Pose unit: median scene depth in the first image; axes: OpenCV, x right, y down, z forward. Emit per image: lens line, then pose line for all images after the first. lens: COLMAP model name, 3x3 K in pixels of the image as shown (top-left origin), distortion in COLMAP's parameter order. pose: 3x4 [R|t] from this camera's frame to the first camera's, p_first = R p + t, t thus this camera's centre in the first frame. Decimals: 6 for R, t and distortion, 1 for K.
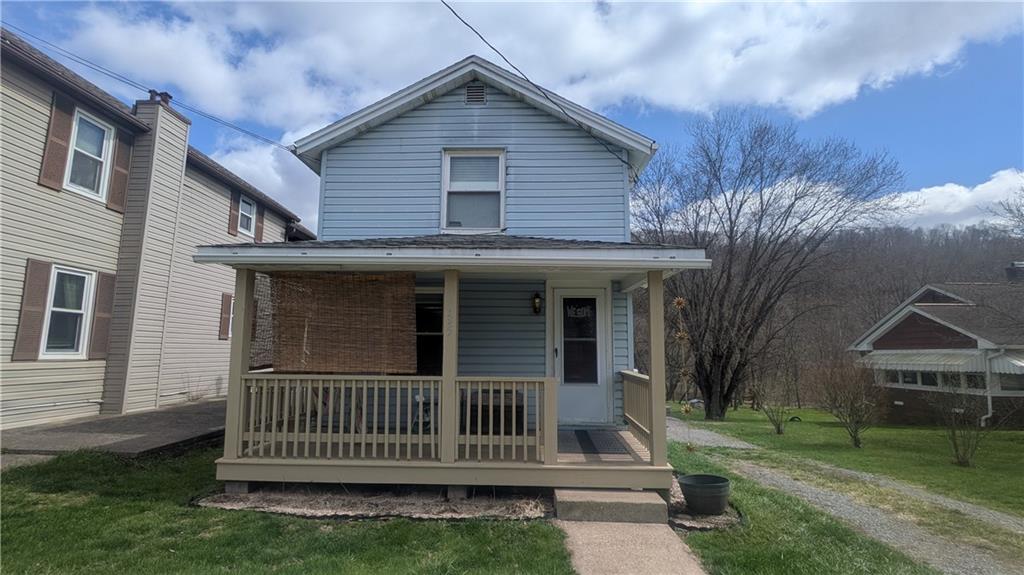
lens RADIAL K [[466.4, 0, 512.0], [0, 466.4, 287.5], [0, 0, 1]] dist [-0.002901, 0.000421]
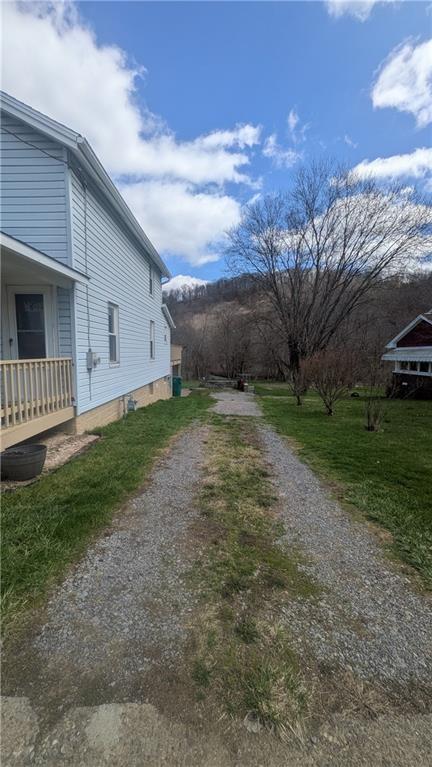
lens RADIAL K [[298.6, 0, 216.0], [0, 298.6, 383.5], [0, 0, 1]] dist [0.000380, -0.000022]
pose [[0.999997, 0.000250, 0.002572, 0.564757], [-0.000863, 0.970464, 0.241246, 0.053921], [-0.002436, -0.241248, 0.970461, 0.219191]]
